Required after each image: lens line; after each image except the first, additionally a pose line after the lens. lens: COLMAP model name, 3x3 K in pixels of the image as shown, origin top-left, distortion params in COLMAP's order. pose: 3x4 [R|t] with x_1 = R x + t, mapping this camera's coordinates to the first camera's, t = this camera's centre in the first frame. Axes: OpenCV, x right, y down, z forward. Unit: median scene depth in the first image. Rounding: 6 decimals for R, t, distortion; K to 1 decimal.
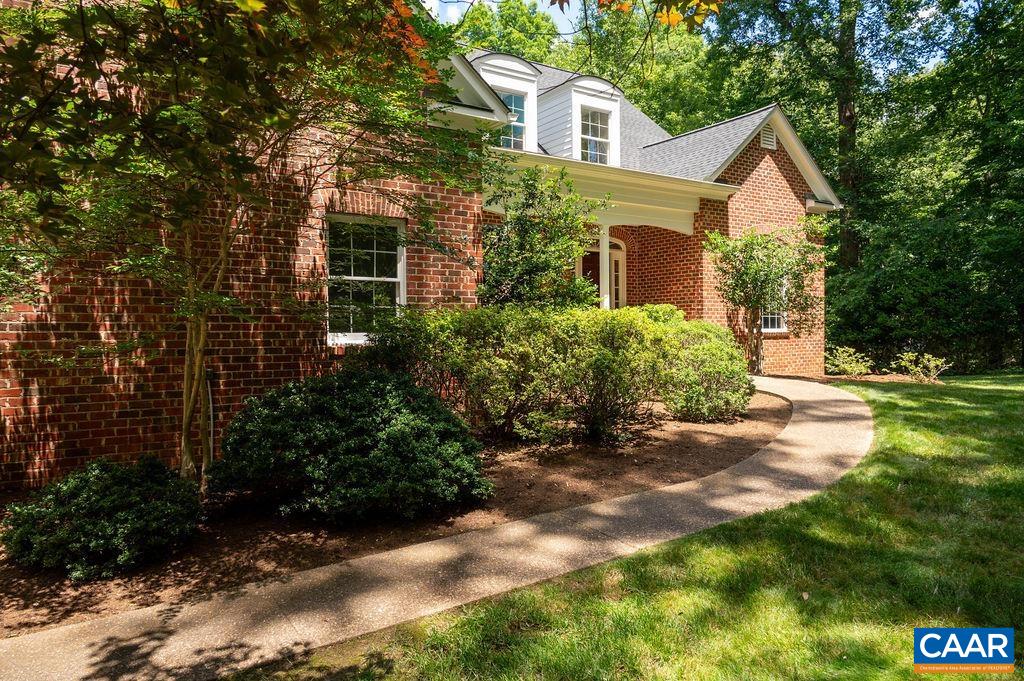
lens RADIAL K [[707.5, 0, 508.0], [0, 707.5, 335.4], [0, 0, 1]] dist [-0.025578, -0.001710]
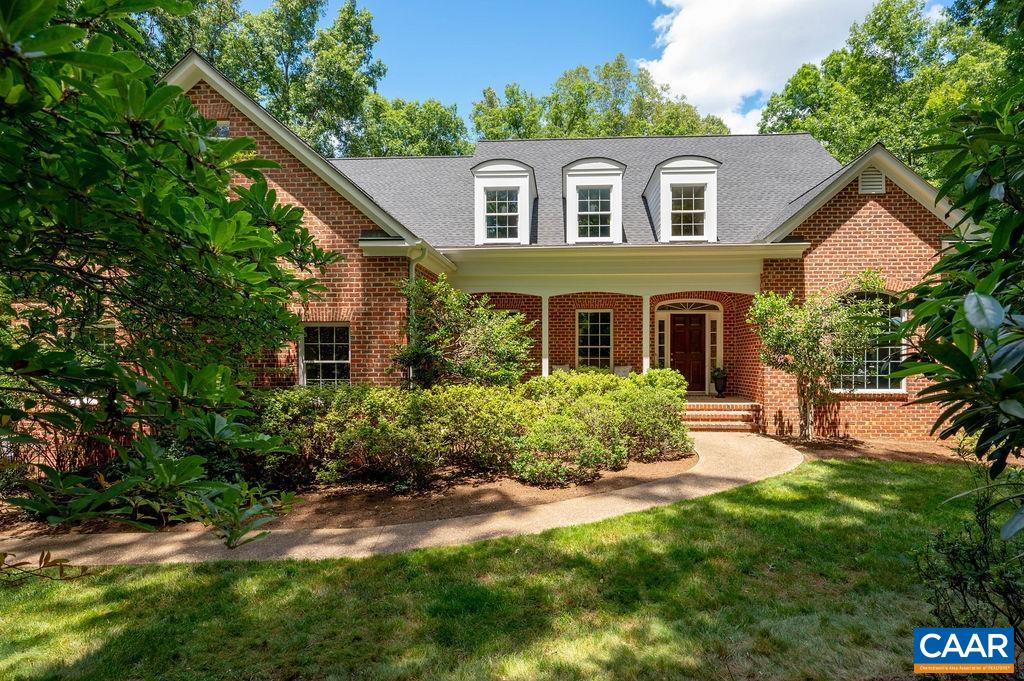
lens RADIAL K [[568.8, 0, 523.0], [0, 568.8, 362.8], [0, 0, 1]] dist [-0.007172, 0.001672]
pose [[0.799223, 0.008693, -0.600972, 0.510659], [-0.007593, 0.999962, 0.004367, -0.049616], [0.600987, 0.001073, 0.799258, 0.150362]]
